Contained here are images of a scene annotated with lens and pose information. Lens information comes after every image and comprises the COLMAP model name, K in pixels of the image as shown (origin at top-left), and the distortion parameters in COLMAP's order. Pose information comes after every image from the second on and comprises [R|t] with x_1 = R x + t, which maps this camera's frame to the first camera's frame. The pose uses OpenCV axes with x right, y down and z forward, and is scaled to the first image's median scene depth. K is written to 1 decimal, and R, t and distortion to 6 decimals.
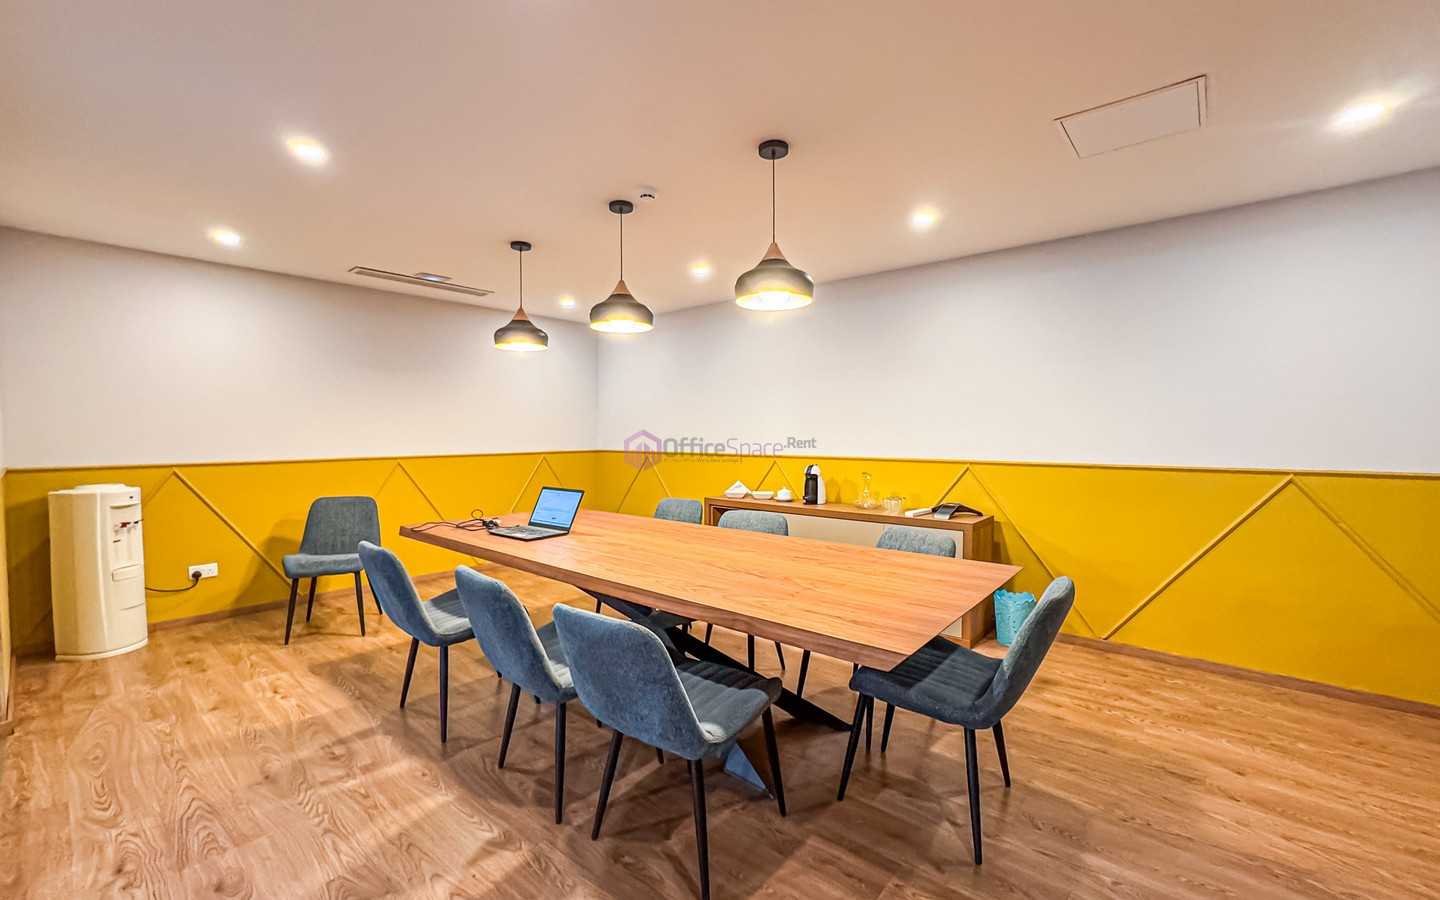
lens RADIAL K [[582.2, 0, 726.6], [0, 582.2, 449.8], [0, 0, 1]] dist [-0.022778, 0.000145]
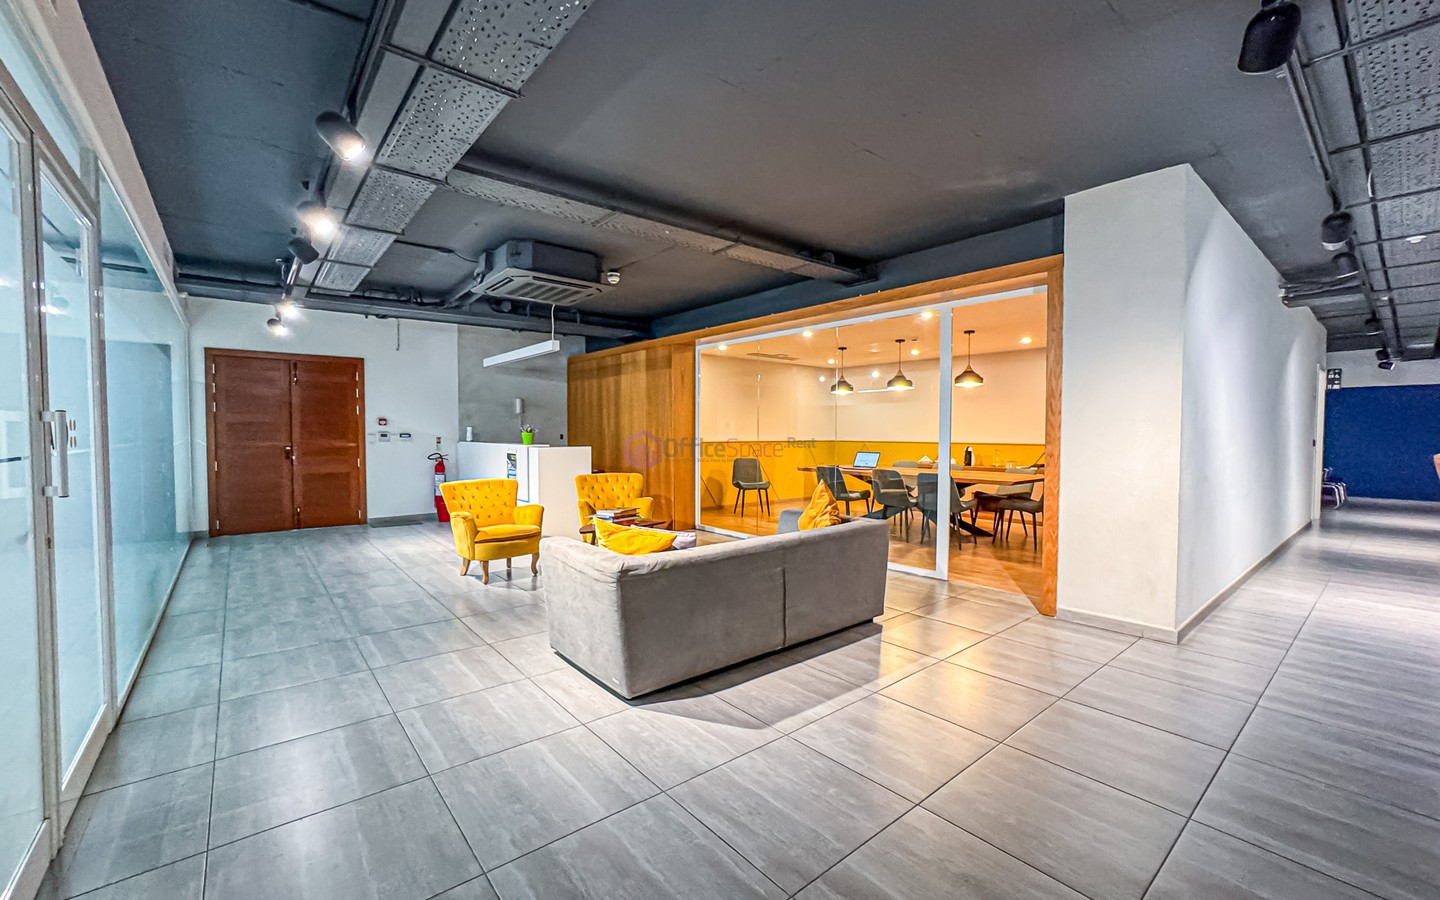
lens RADIAL K [[582.2, 0, 726.6], [0, 582.2, 449.8], [0, 0, 1]] dist [-0.022778, 0.000145]
pose [[0.985323, 0.015286, -0.170014, -0.361723], [-0.014877, 0.999883, 0.003677, 0.045425], [0.170050, -0.001093, 0.985435, -1.205418]]
